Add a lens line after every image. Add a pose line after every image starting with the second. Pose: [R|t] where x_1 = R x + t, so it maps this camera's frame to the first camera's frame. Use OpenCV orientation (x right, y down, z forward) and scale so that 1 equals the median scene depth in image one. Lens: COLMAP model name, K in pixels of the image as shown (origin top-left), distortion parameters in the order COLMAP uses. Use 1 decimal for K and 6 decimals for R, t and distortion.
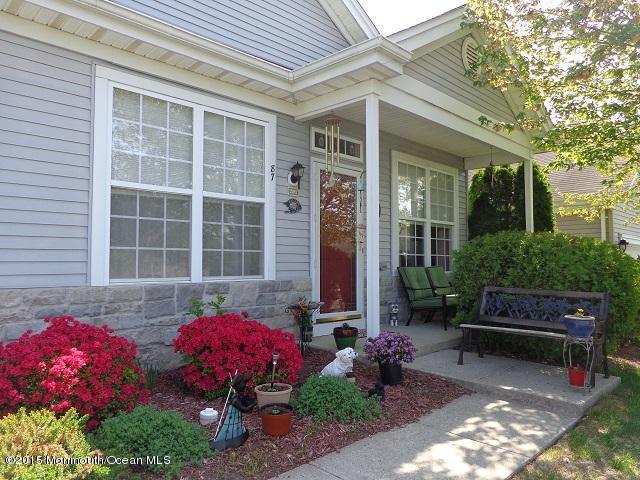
lens RADIAL K [[469.6, 0, 318.8], [0, 469.6, 242.3], [0, 0, 1]] dist [-0.021117, -0.001429]
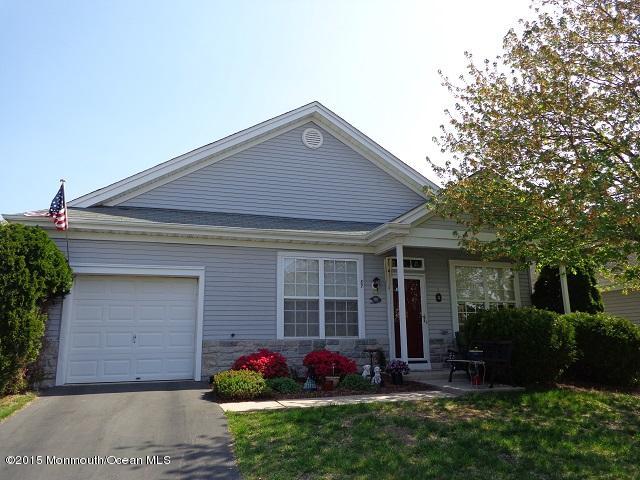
lens RADIAL K [[469.6, 0, 321.1], [0, 469.6, 239.6], [0, 0, 1]] dist [-0.021117, -0.001429]
pose [[0.882361, -0.110610, -0.457388, 0.774512], [0.030755, 0.983459, -0.178499, 0.019831], [0.469566, 0.143434, 0.871168, -0.961871]]
